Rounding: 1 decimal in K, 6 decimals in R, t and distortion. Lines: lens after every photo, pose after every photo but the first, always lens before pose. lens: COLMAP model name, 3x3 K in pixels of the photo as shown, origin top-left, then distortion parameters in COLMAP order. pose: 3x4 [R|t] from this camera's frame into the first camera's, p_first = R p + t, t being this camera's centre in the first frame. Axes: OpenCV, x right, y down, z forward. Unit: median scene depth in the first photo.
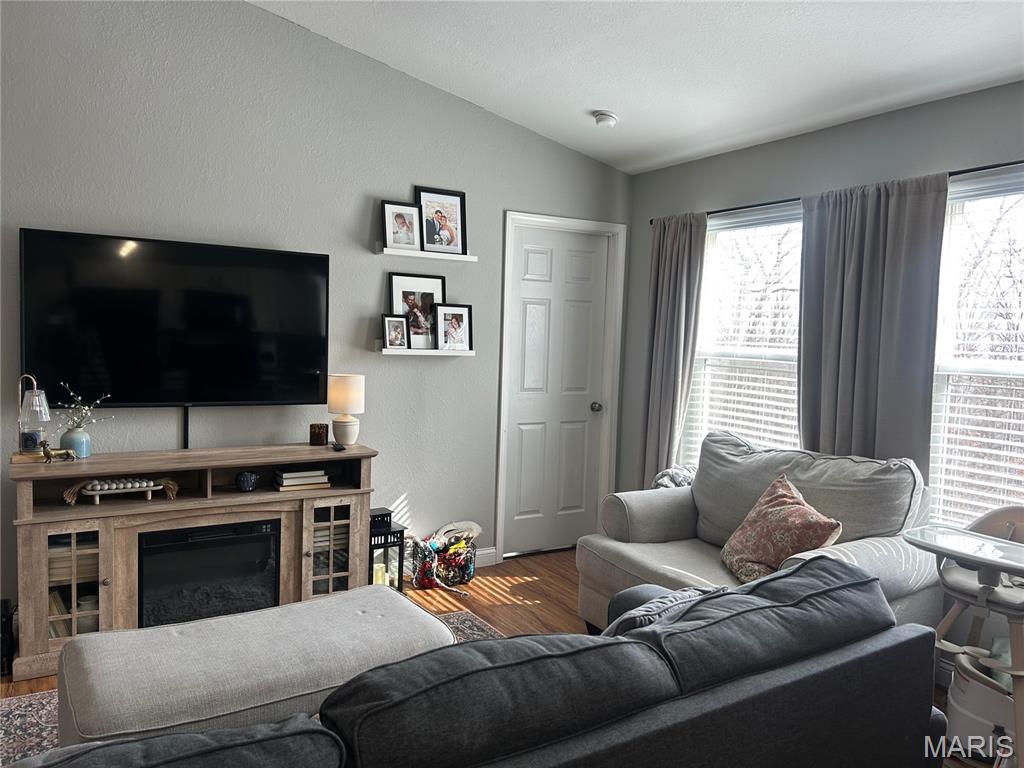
lens RADIAL K [[773.9, 0, 512.0], [0, 773.9, 384.0], [0, 0, 1]] dist [0.138046, -0.216109]
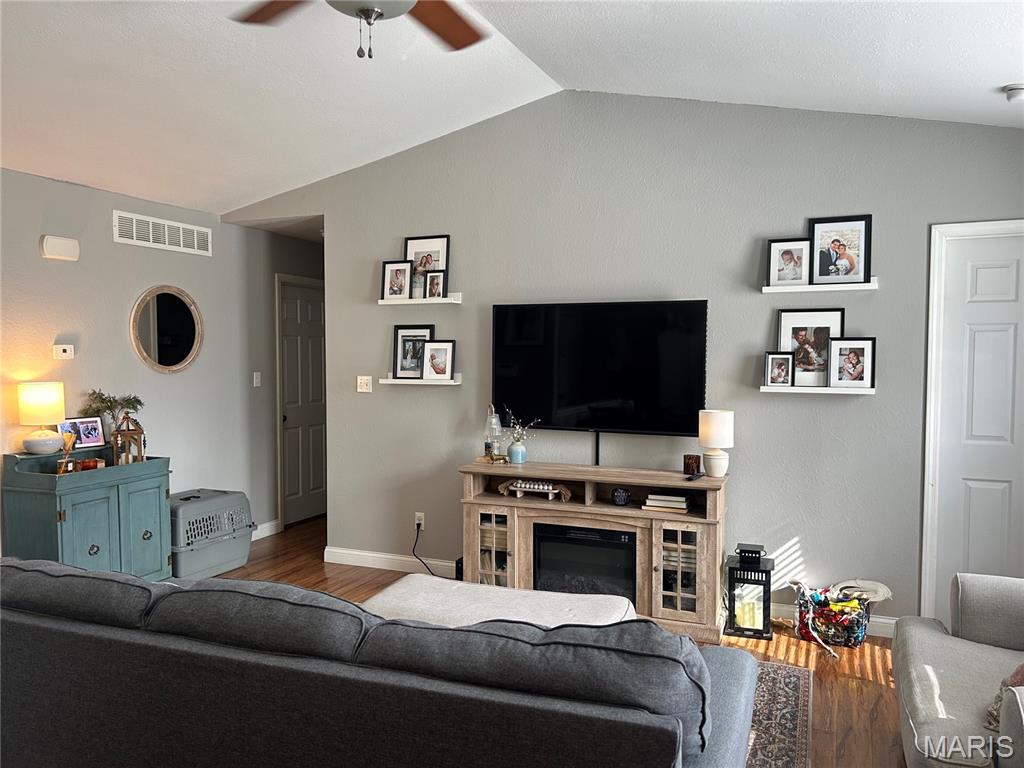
lens RADIAL K [[767.8, 0, 512.0], [0, 767.8, 384.0], [0, 0, 1]] dist [0.011655, -0.000540]
pose [[0.577682, 0.001686, -0.816260, 0.455502], [-0.040077, 0.998850, -0.026300, -0.008938], [0.815278, 0.047906, 0.577085, 0.160984]]
